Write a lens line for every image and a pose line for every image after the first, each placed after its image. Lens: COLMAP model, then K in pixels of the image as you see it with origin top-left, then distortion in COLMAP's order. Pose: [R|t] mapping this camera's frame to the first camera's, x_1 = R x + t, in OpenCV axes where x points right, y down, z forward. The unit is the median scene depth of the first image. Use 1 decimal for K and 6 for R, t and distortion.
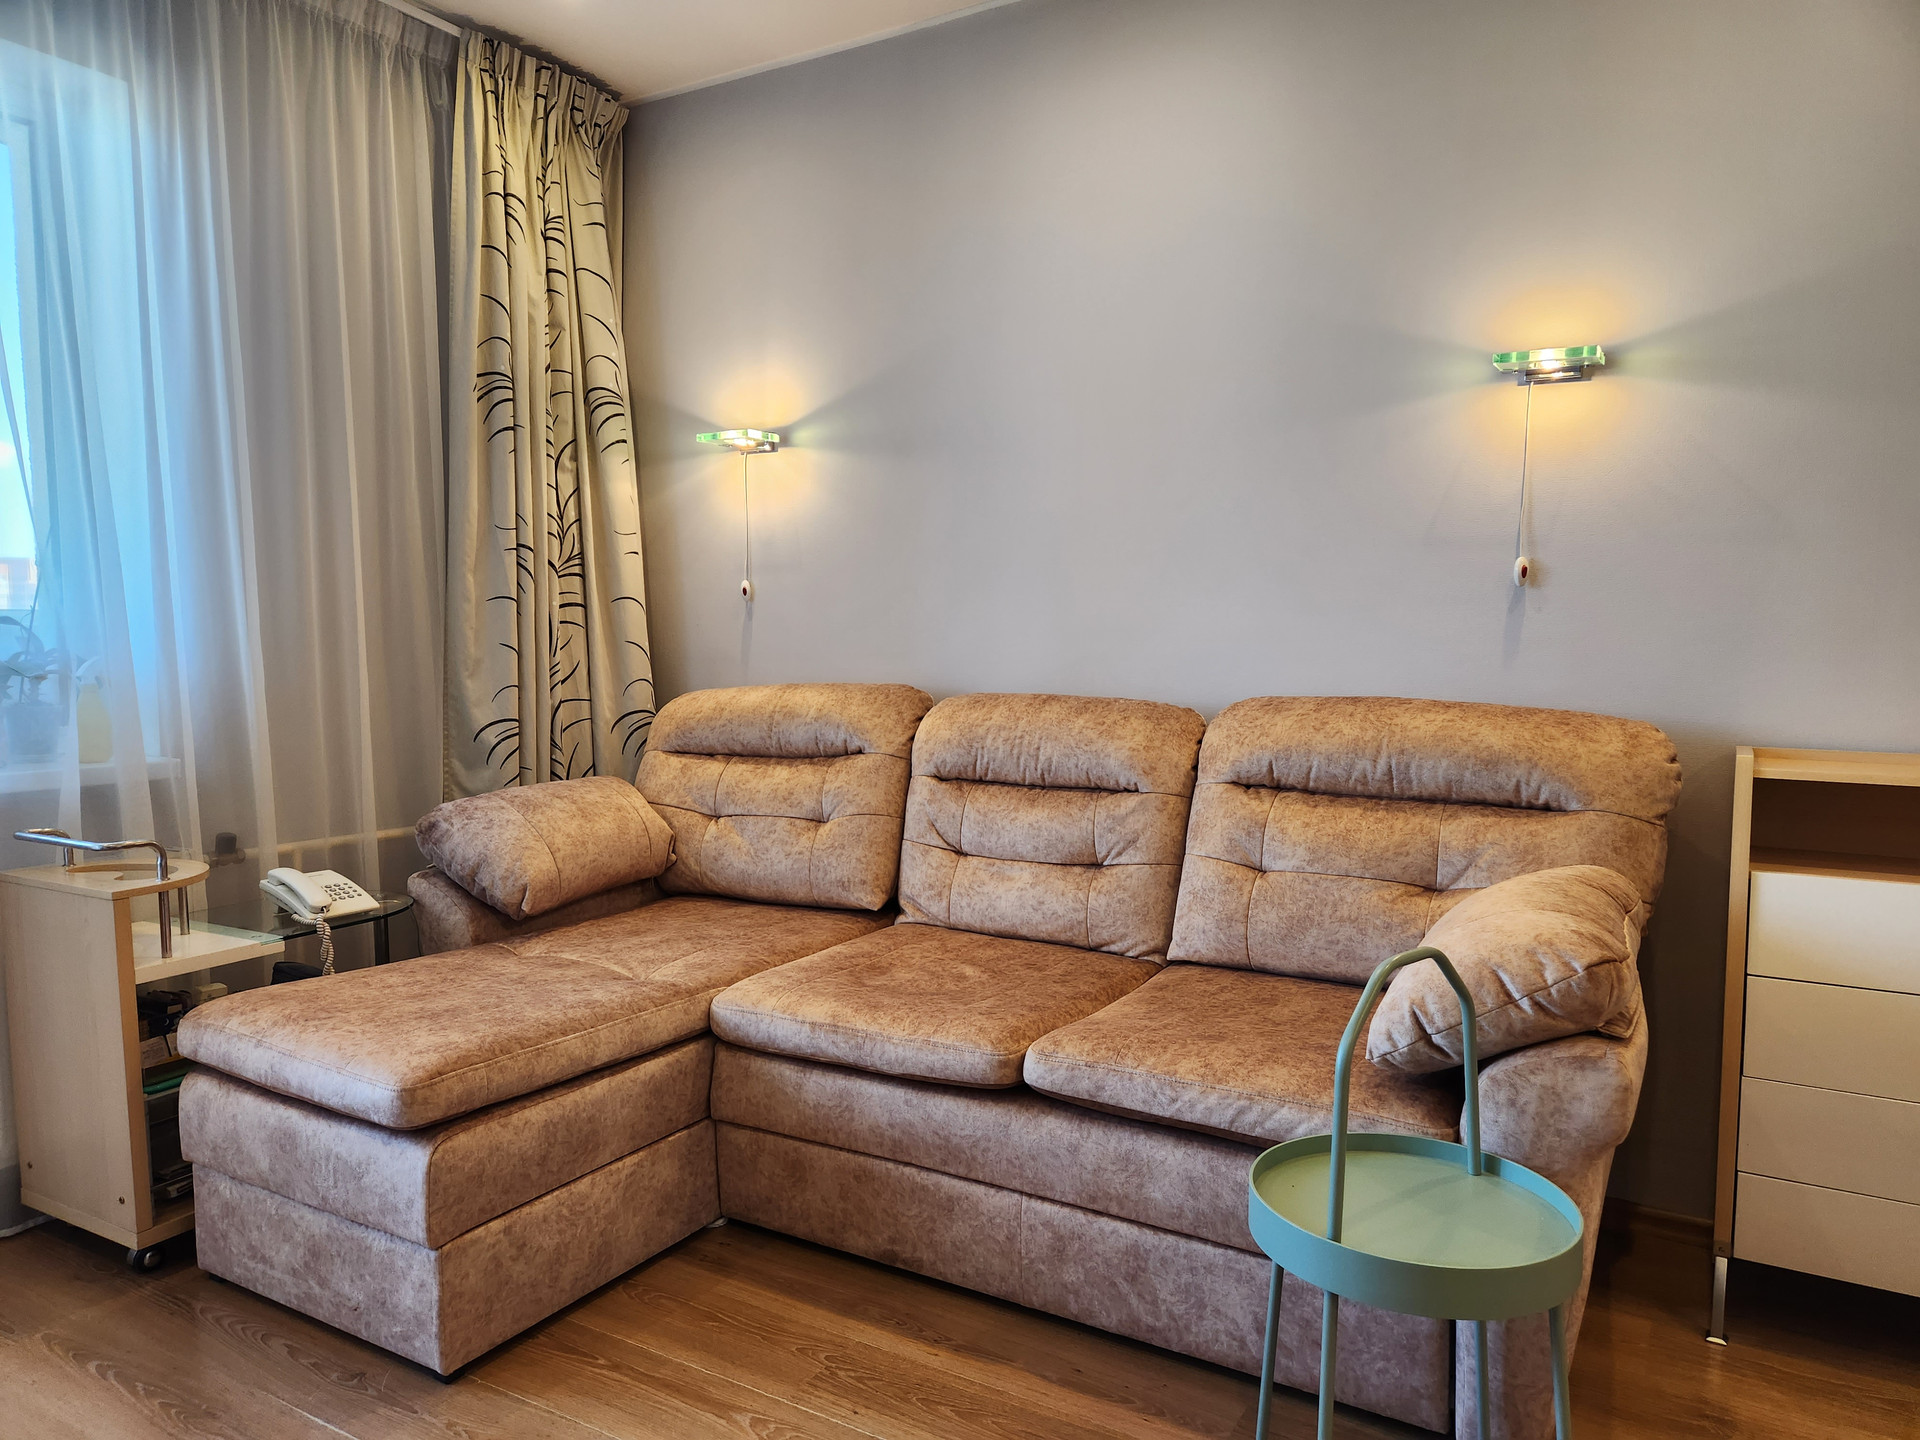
lens RADIAL K [[1280.7, 0, 960.0], [0, 1280.7, 720.0], [0, 0, 1]] dist [0.075187, -0.065985]
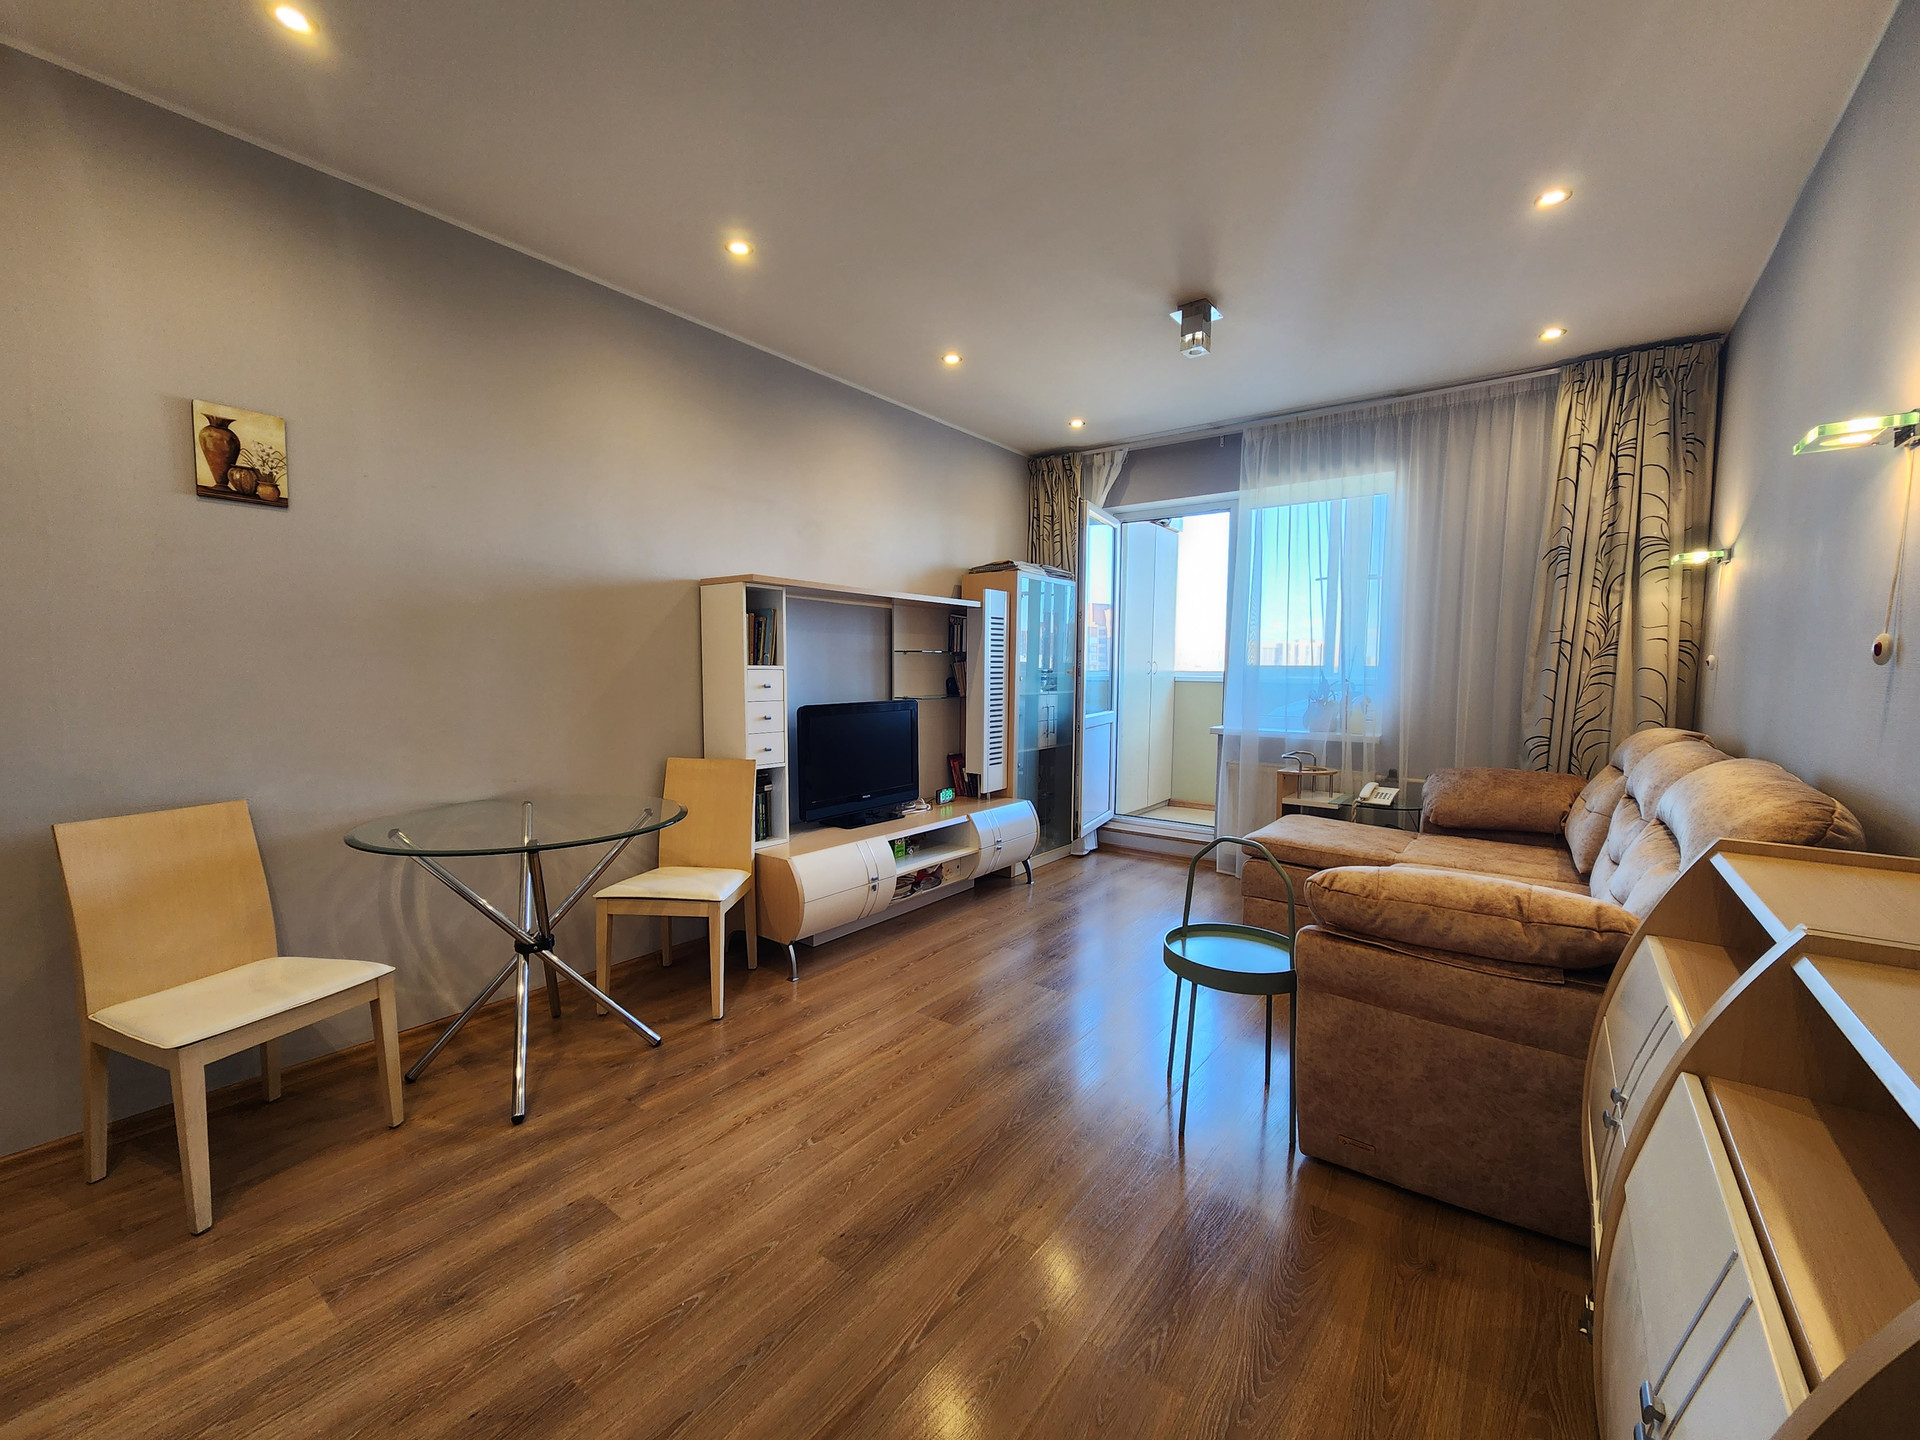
lens RADIAL K [[769.6, 0, 960.0], [0, 769.6, 720.0], [0, 0, 1]] dist [0.002232, -0.000027]
pose [[-0.122933, 0.064814, -0.990296, 0.830488], [-0.078582, 0.994096, 0.074818, -0.040149], [0.989299, 0.087017, -0.117114, 0.312126]]
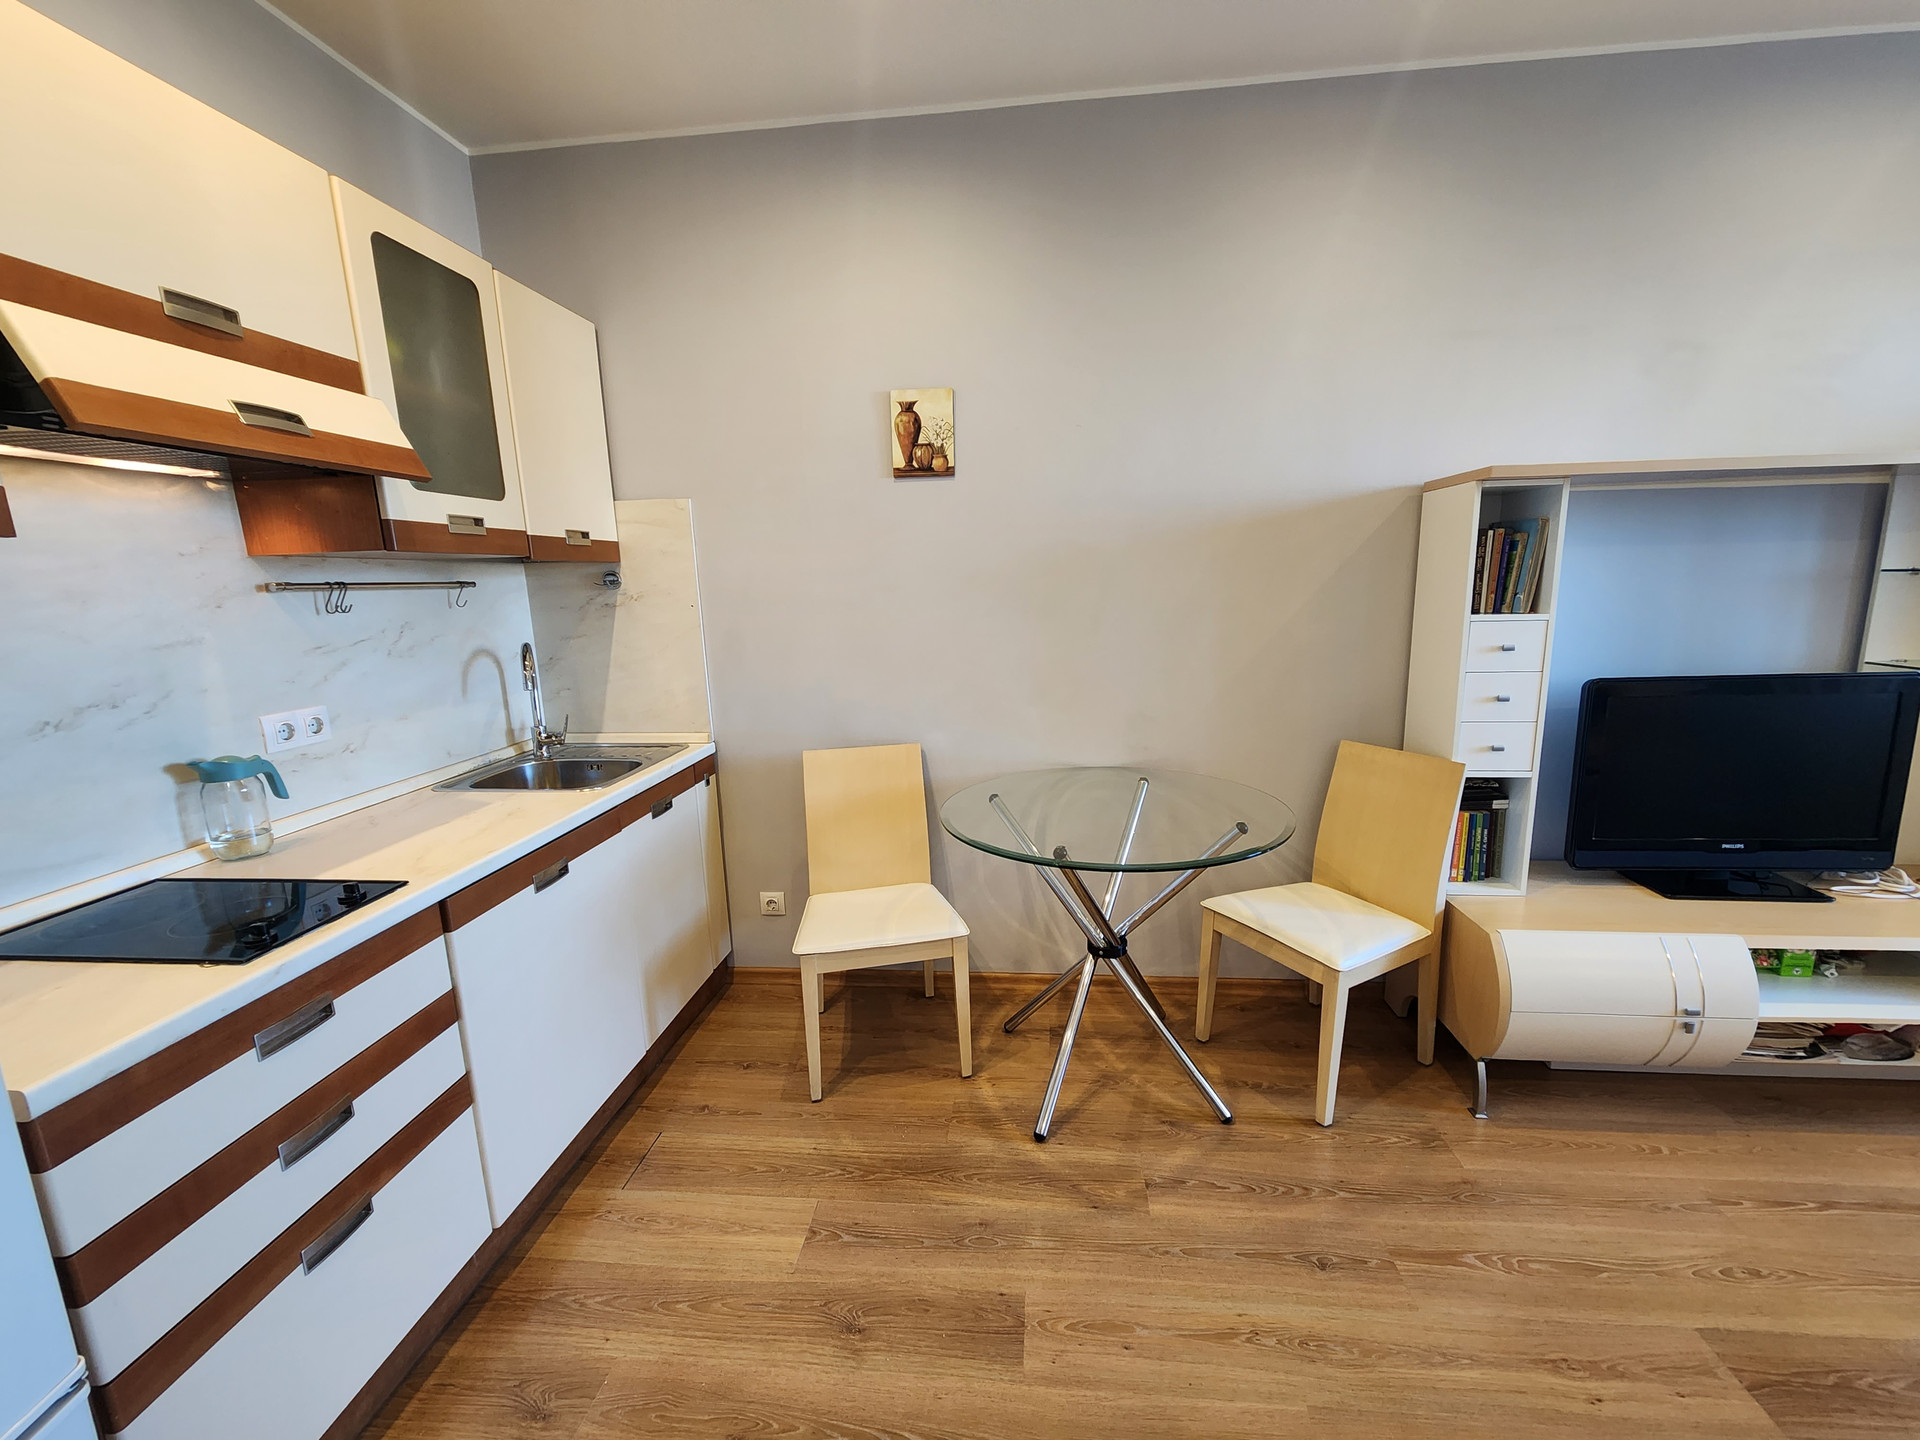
lens RADIAL K [[780.9, 0, 962.8], [0, 780.9, 729.3], [0, 0, 1]] dist [0.002187, -0.000786]
pose [[-0.909500, 0.098436, -0.403882, 0.527873], [-0.005151, 0.968817, 0.247724, -0.079941], [0.415672, 0.227386, -0.880632, 0.330433]]
